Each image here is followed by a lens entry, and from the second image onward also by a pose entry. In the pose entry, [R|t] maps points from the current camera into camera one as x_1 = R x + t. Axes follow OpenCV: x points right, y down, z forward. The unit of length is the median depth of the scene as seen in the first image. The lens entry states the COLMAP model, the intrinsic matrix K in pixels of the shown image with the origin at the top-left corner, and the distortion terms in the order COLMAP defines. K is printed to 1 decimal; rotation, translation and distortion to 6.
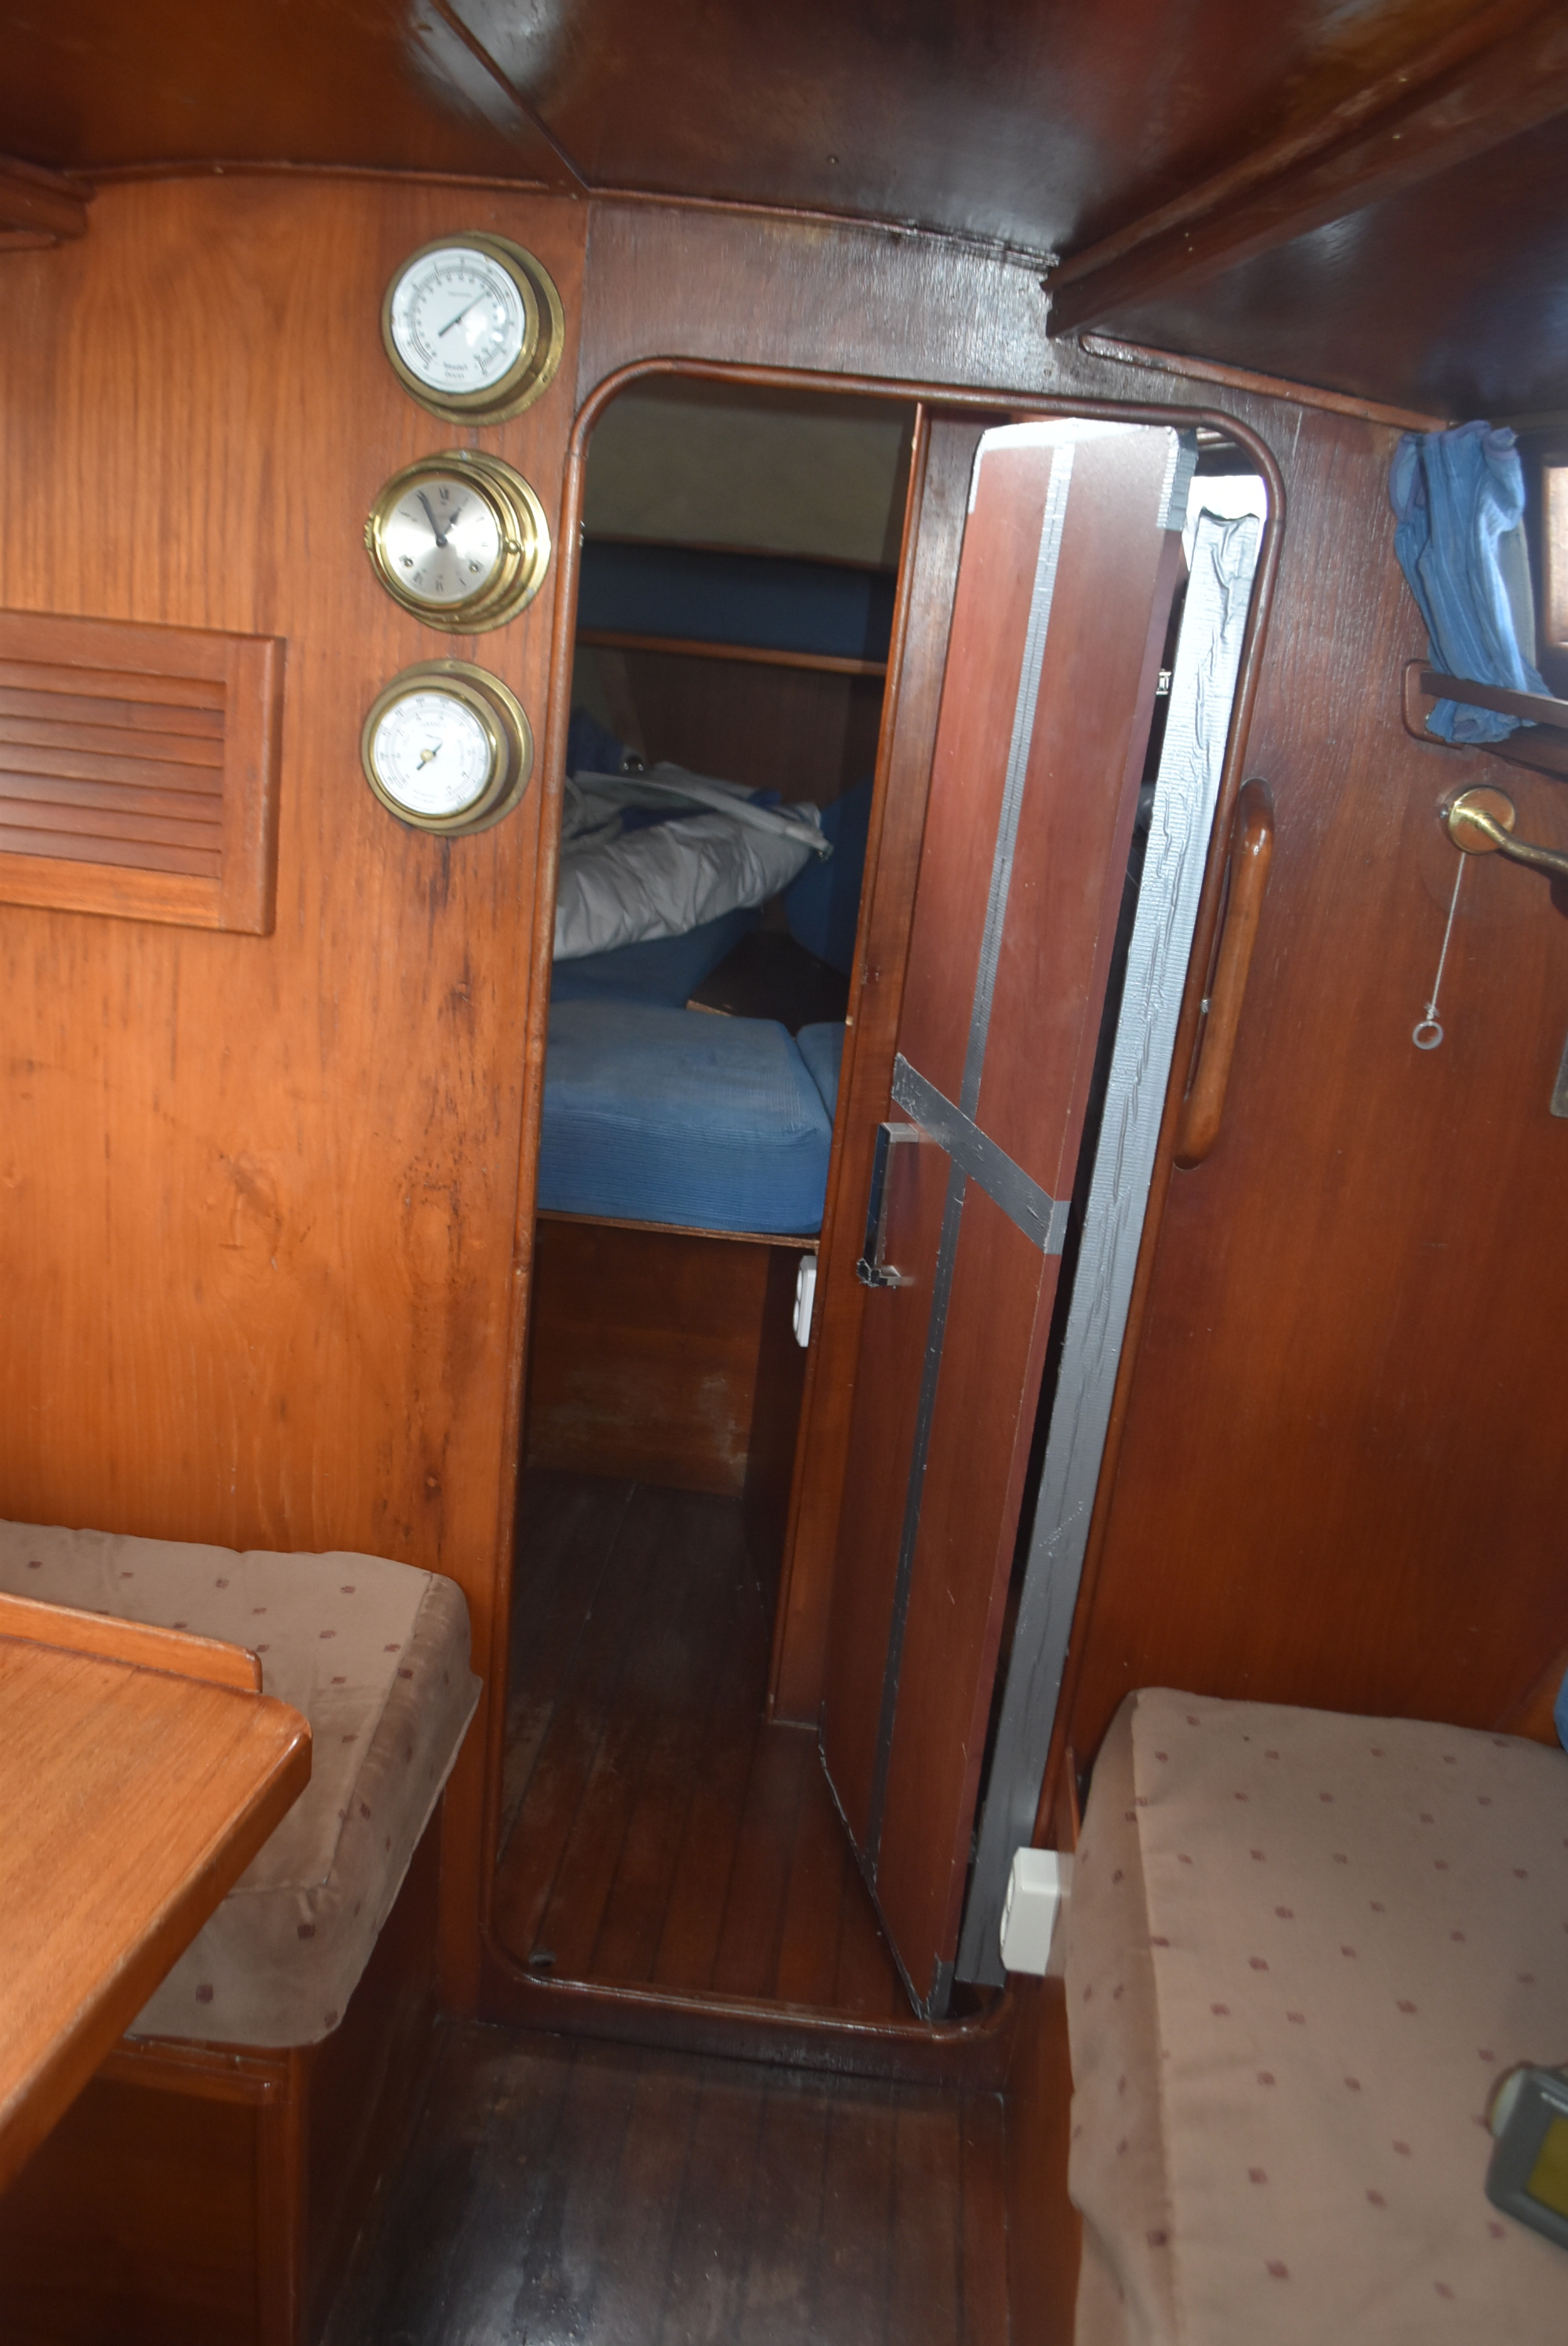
lens RADIAL K [[1860.5, 0, 794.5], [0, 1860.5, 1210.9], [0, 0, 1]] dist [-0.073447, 0.001736]
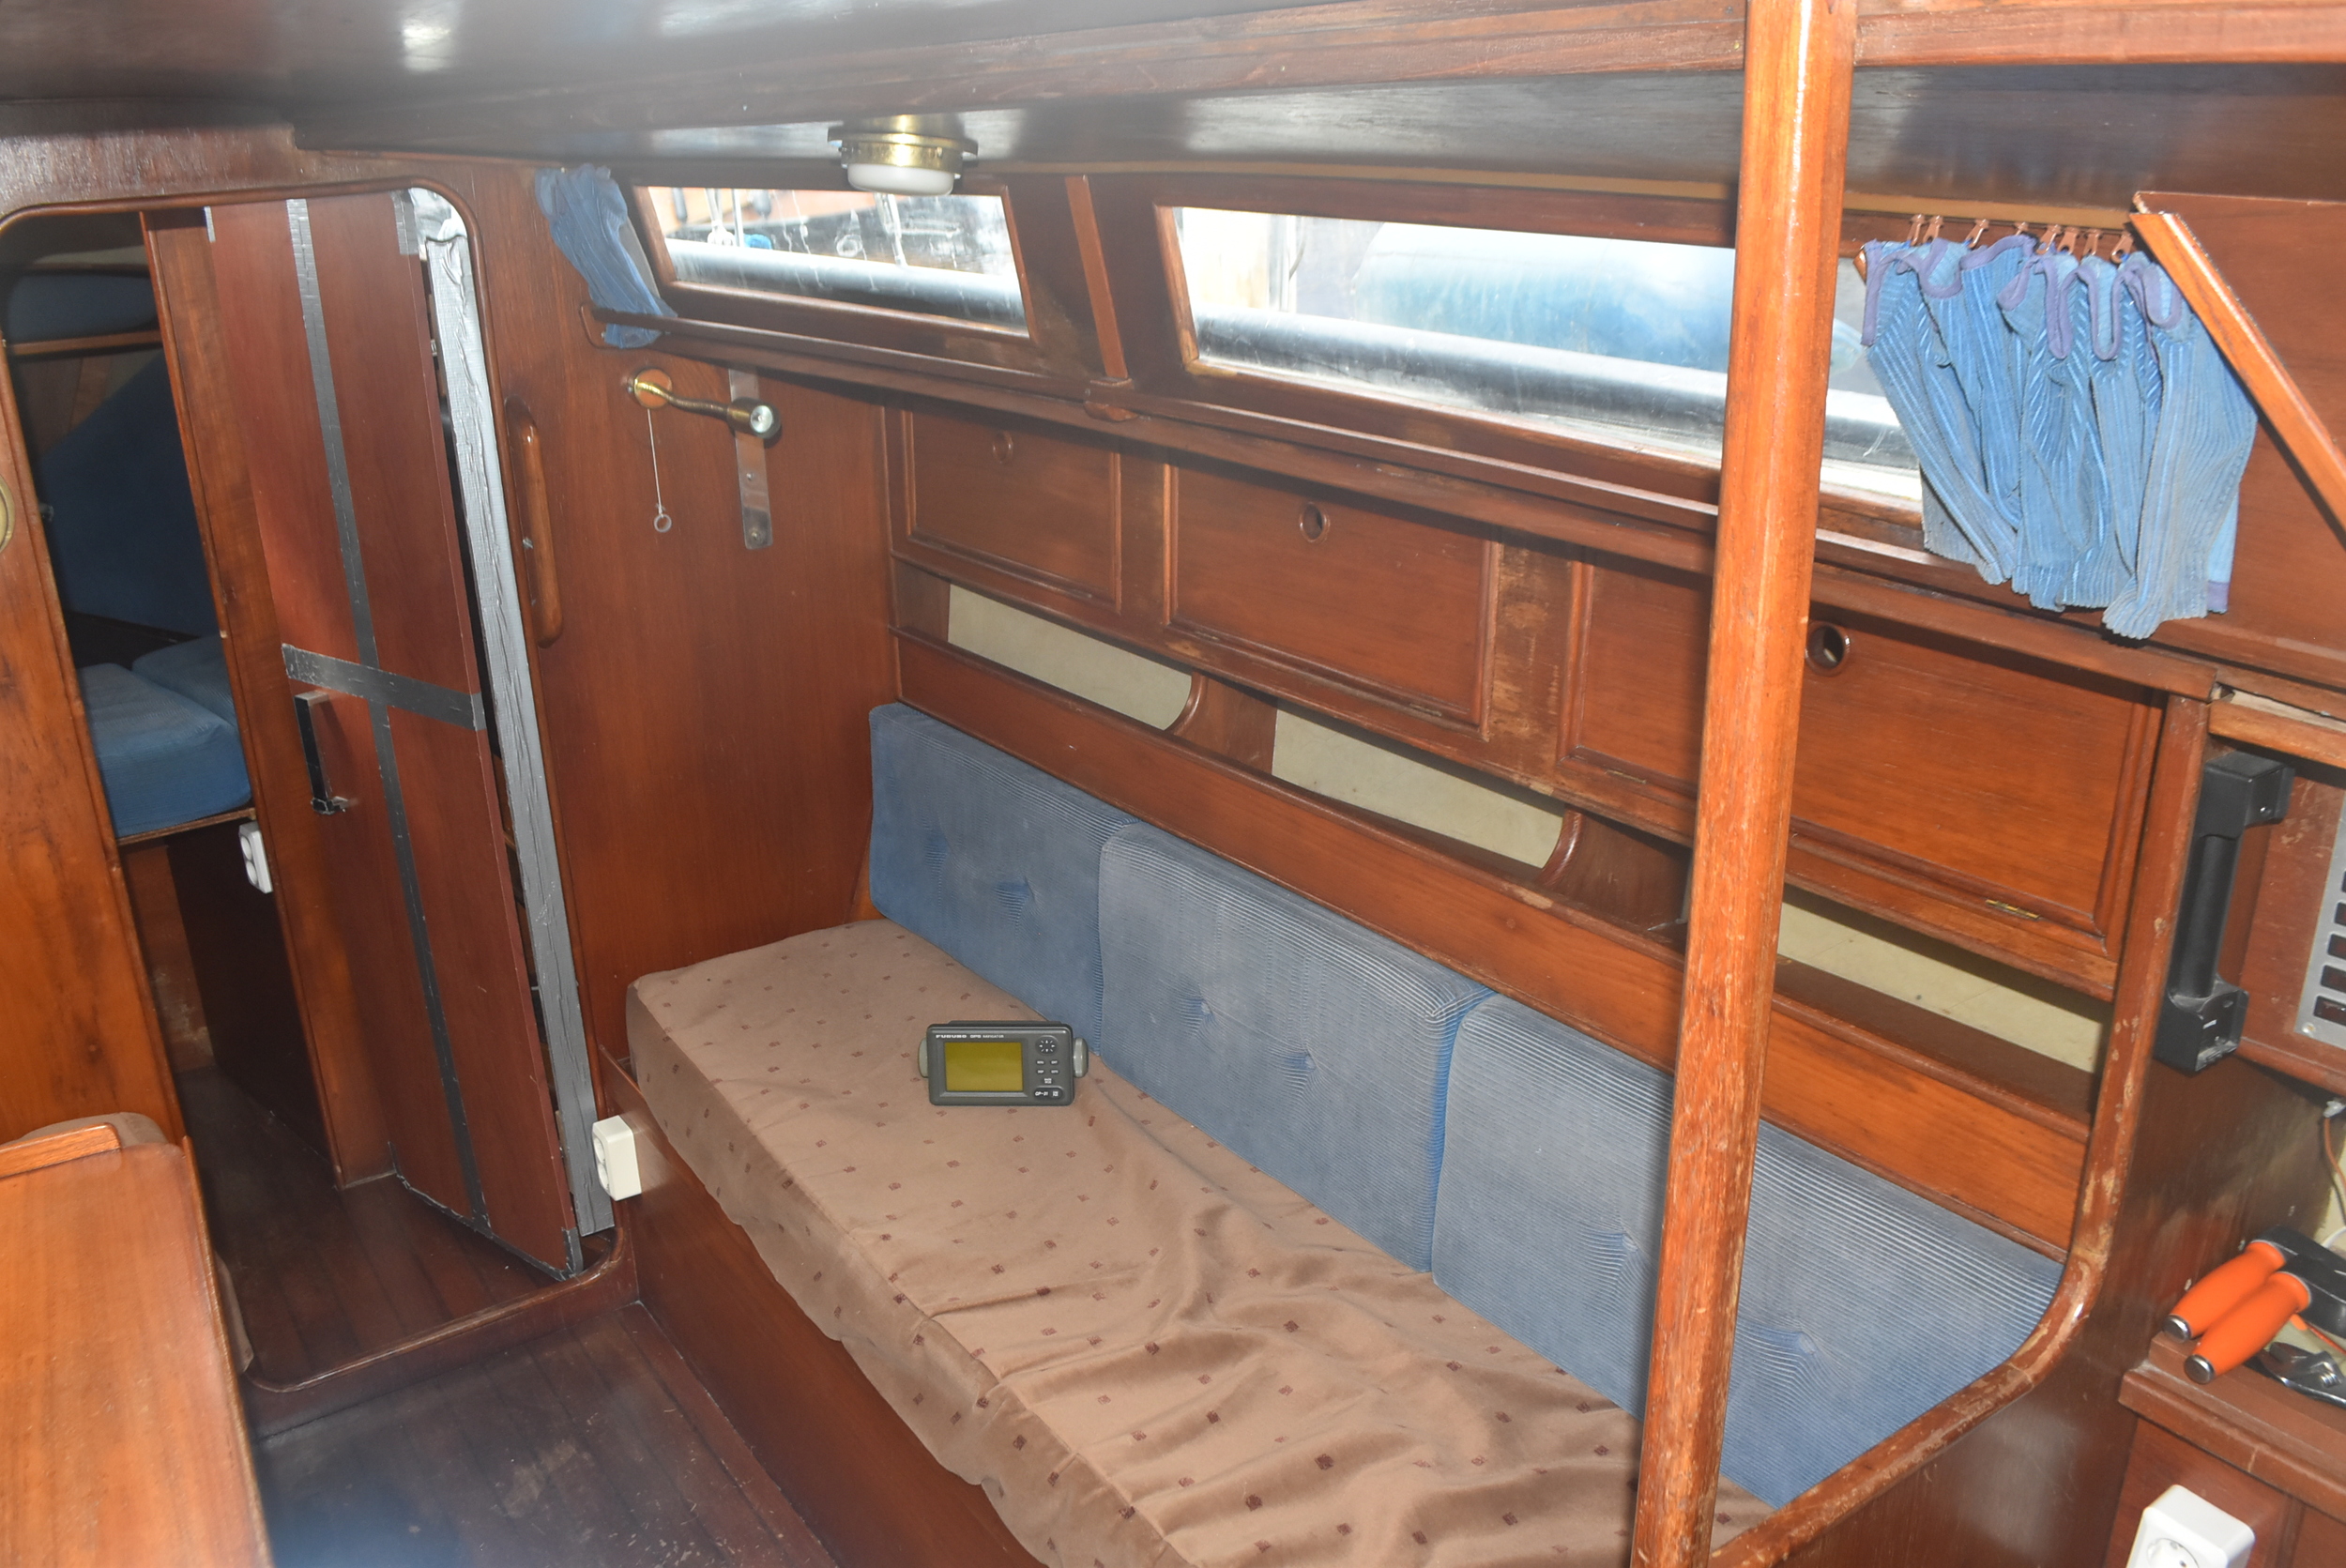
lens RADIAL K [[1795.0, 0, 1135.1], [0, 1795.0, 812.0], [0, 0, 1]] dist [-0.074352, 0.008569]
pose [[0.767047, -0.342344, 0.542623, -0.255642], [0.308928, 0.938321, 0.155294, 0.025612], [-0.562319, 0.048514, 0.825496, -0.477230]]
